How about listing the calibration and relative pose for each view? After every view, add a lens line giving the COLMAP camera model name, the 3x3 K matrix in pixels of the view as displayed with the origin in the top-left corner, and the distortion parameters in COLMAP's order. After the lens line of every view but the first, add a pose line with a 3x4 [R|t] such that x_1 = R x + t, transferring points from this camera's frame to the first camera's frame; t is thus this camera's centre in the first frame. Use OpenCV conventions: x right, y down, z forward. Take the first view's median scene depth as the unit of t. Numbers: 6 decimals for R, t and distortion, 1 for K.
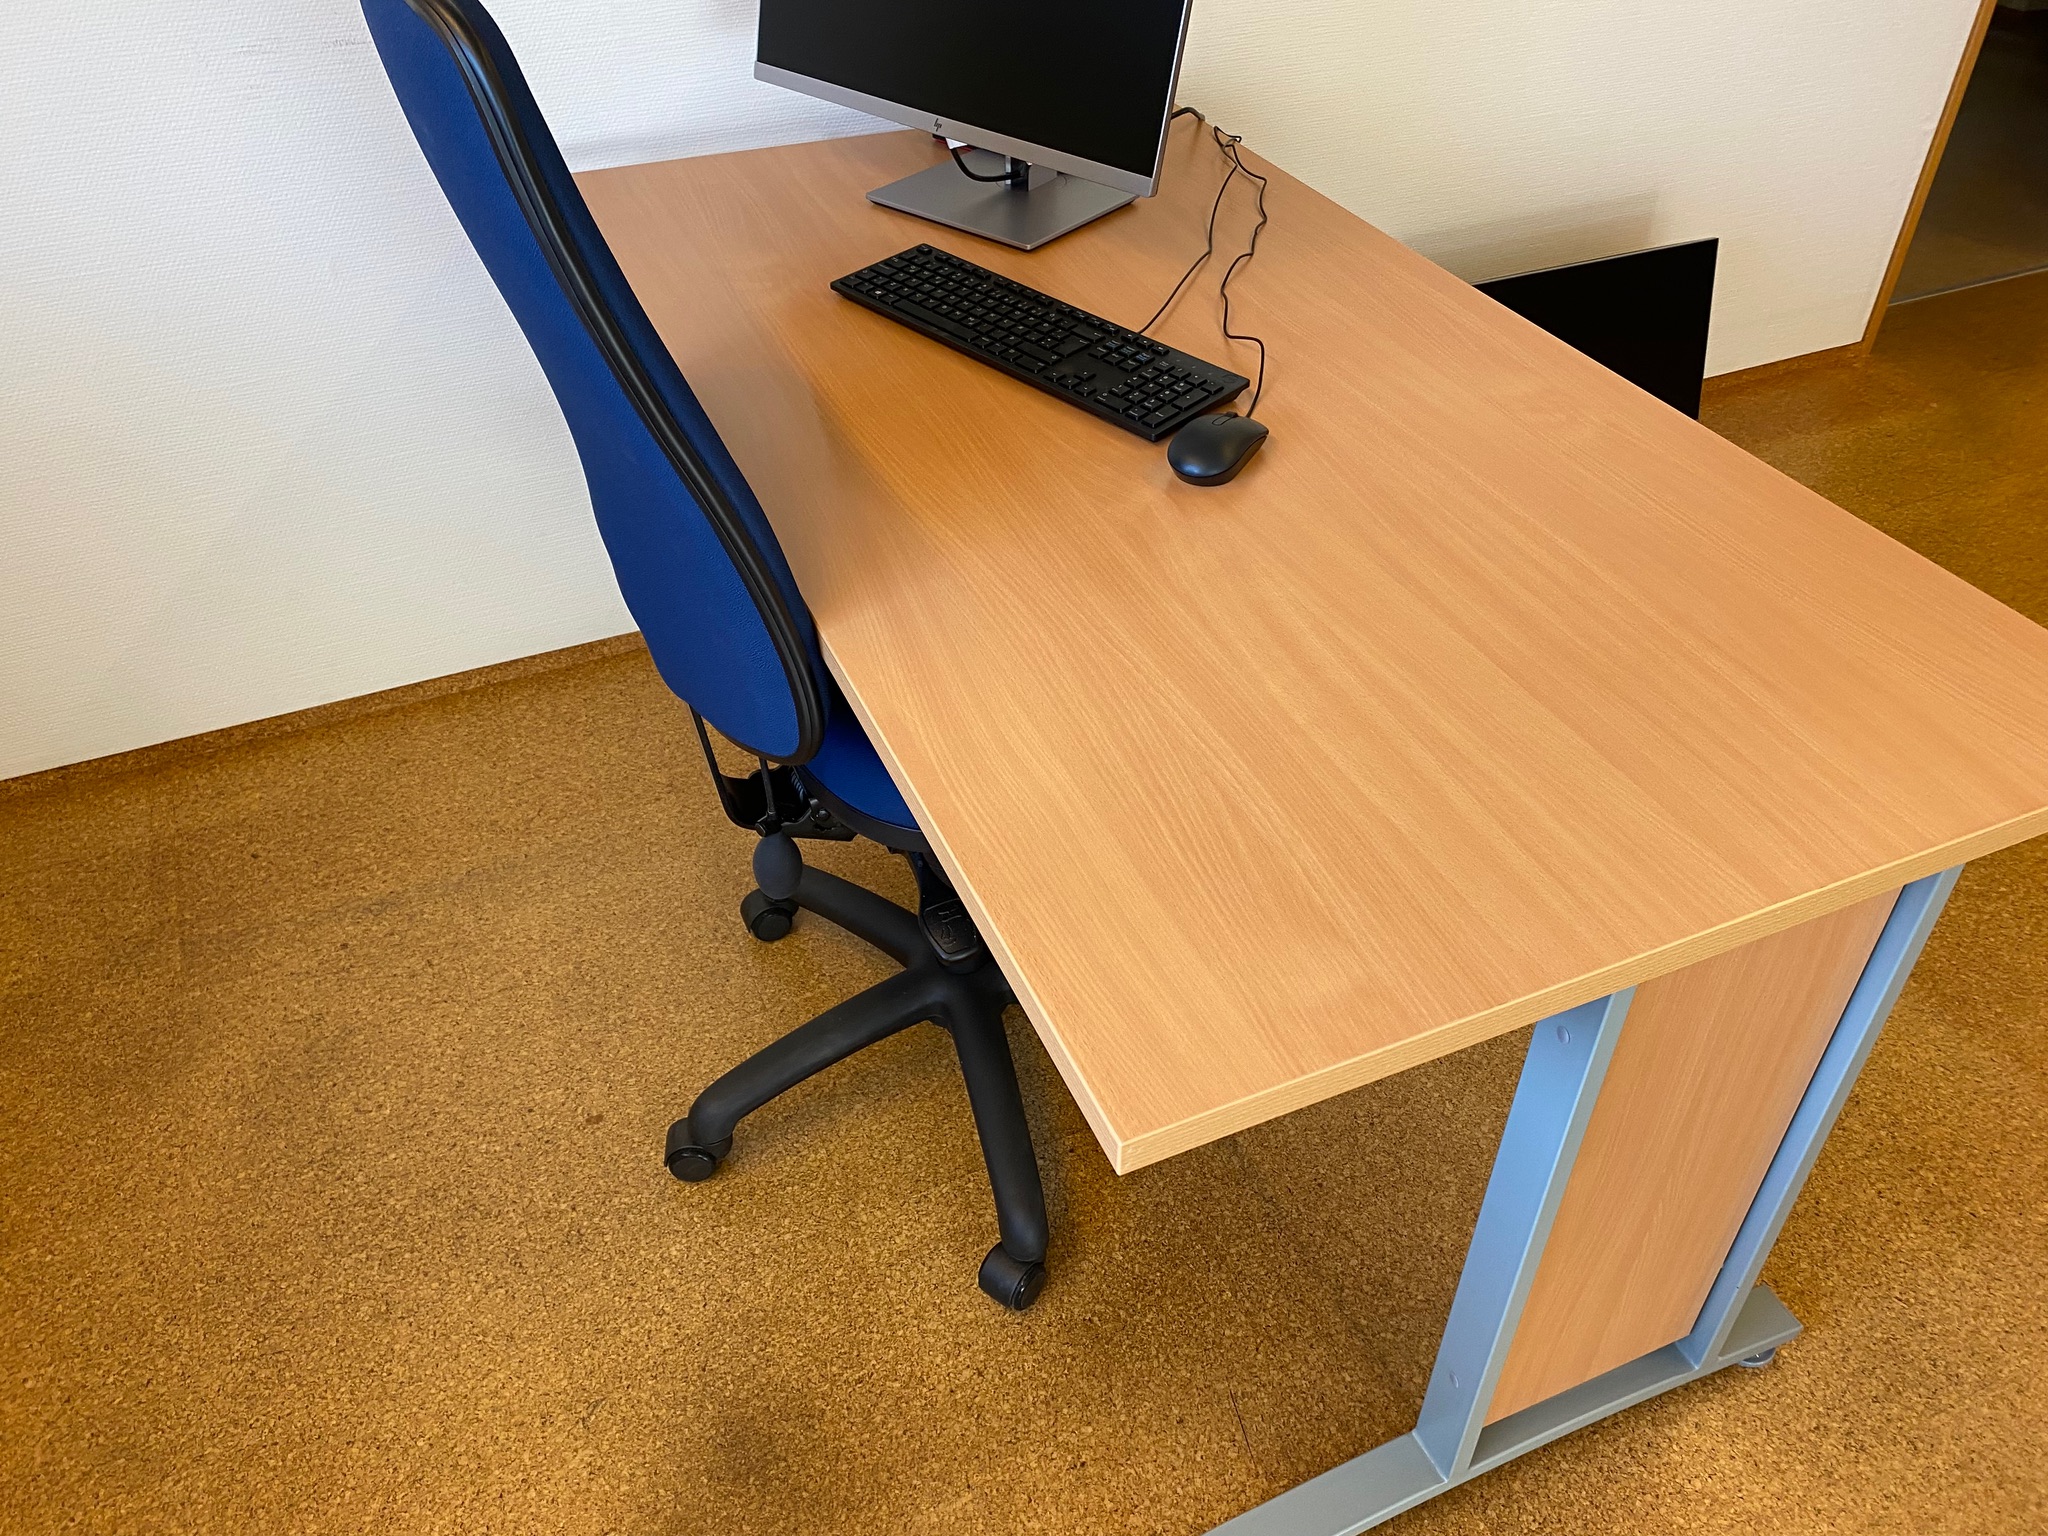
lens RADIAL K [[1538.7, 0, 1024.0], [0, 1538.7, 768.0], [0, 0, 1]] dist [0.005208, -0.000977]
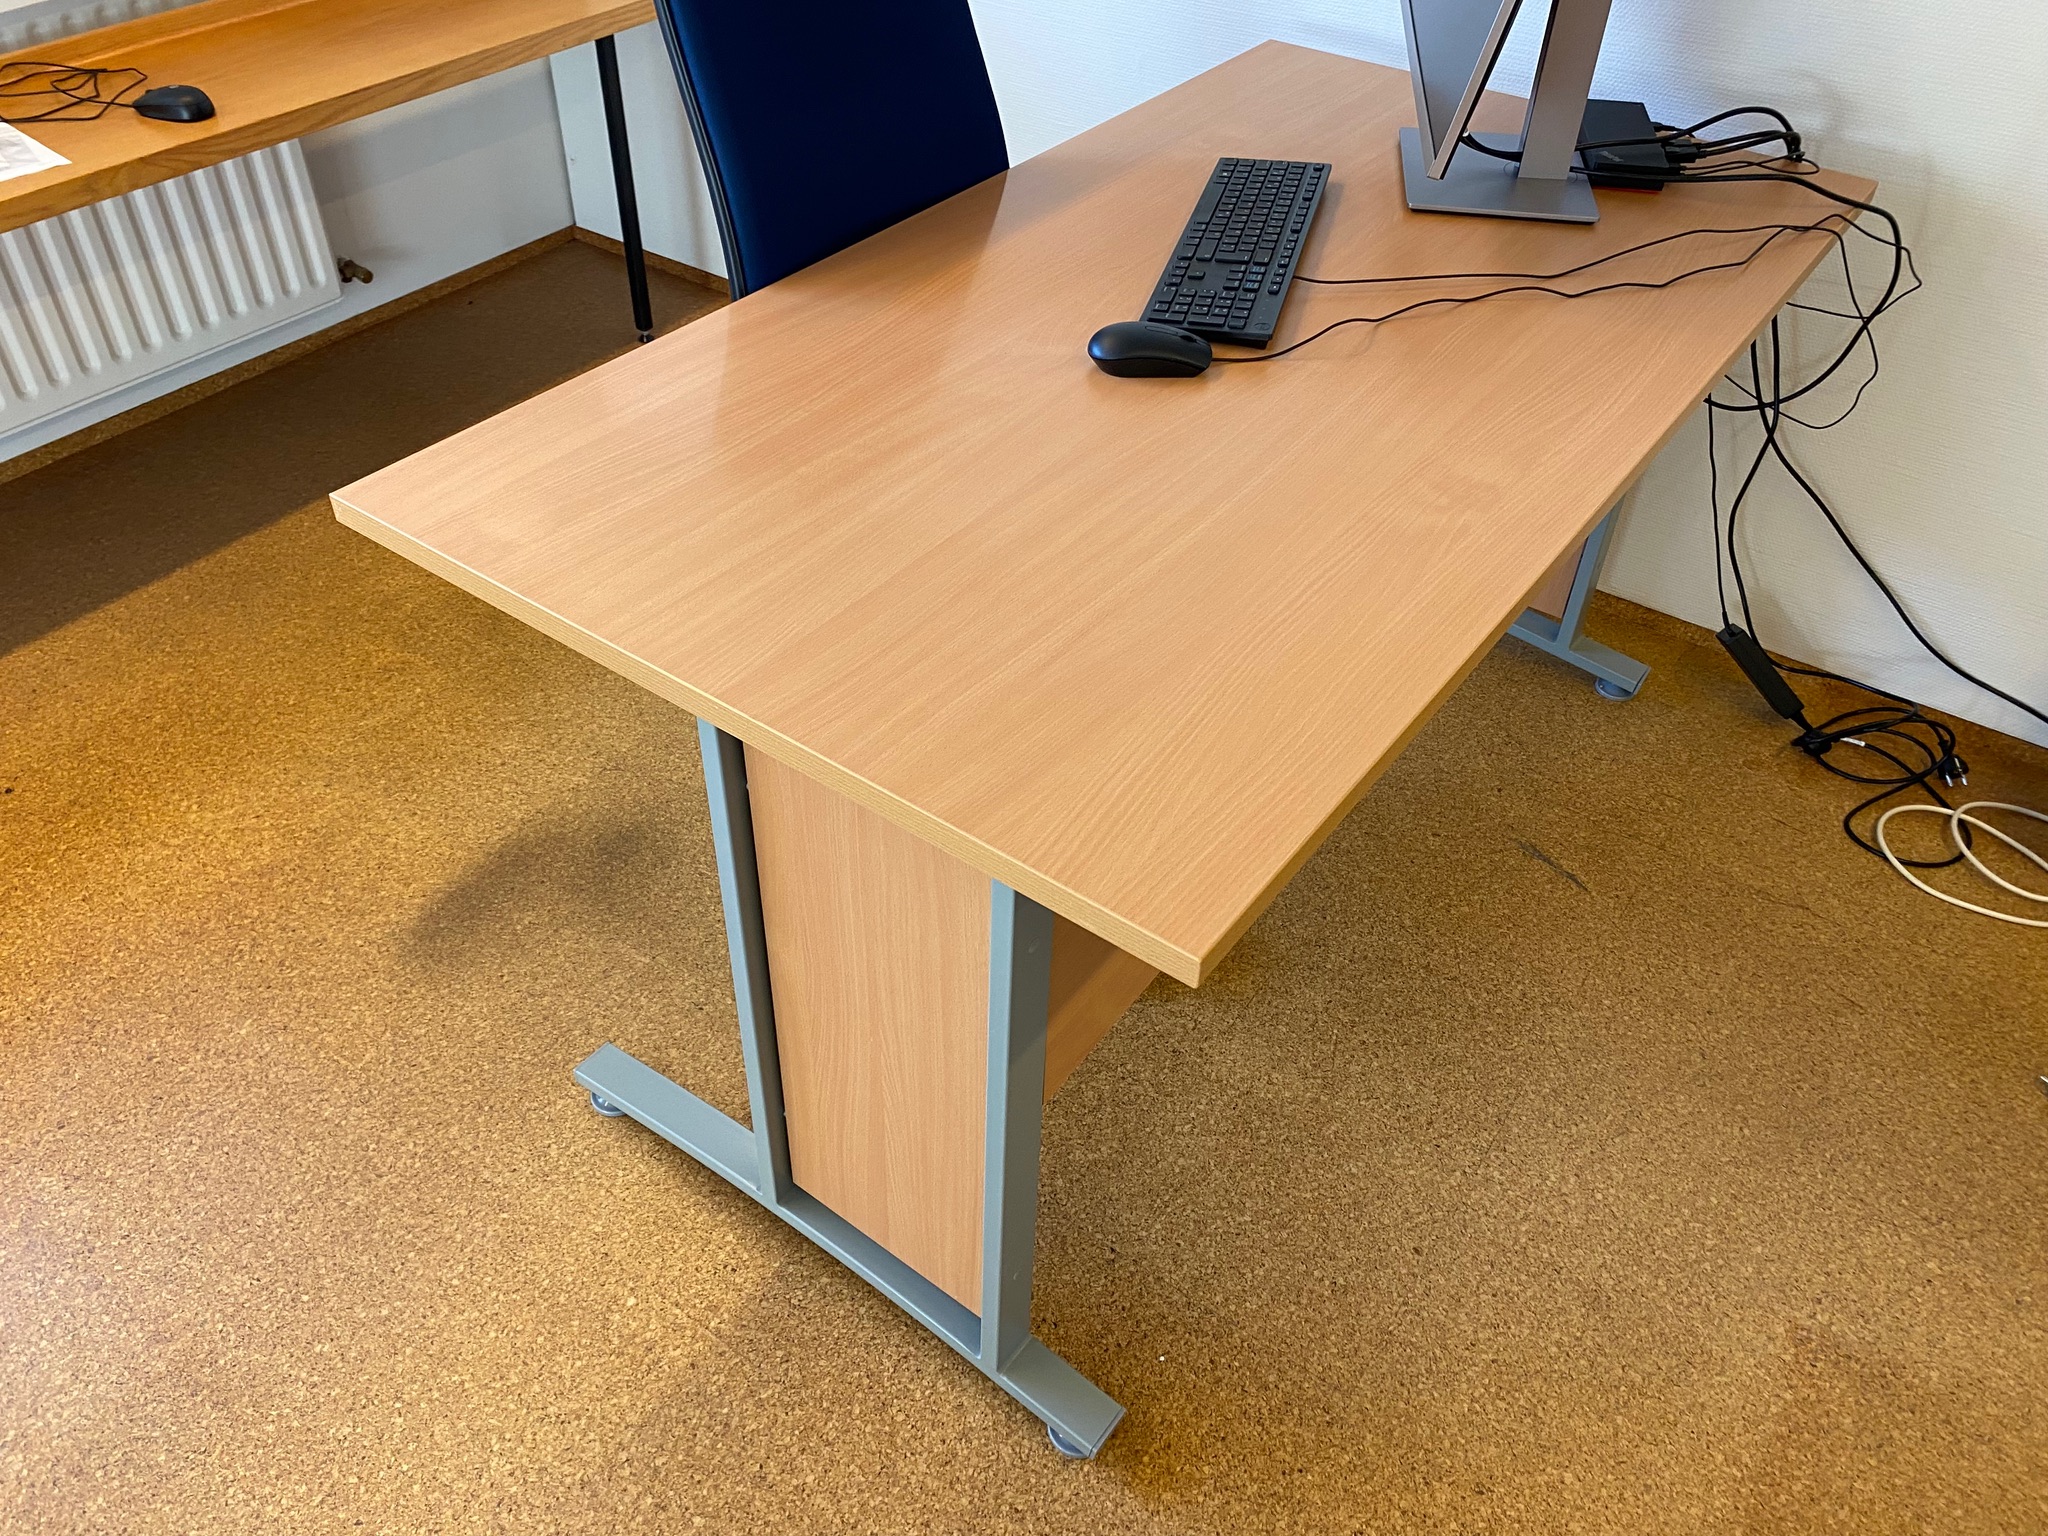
lens RADIAL K [[1538.7, 0, 1024.0], [0, 1538.7, 768.0], [0, 0, 1]] dist [0.005208, -0.000977]
pose [[0.506144, 0.583477, -0.635116, 0.881836], [-0.565612, 0.780498, 0.266283, -0.203462], [0.651077, 0.224451, 0.725066, 0.198485]]
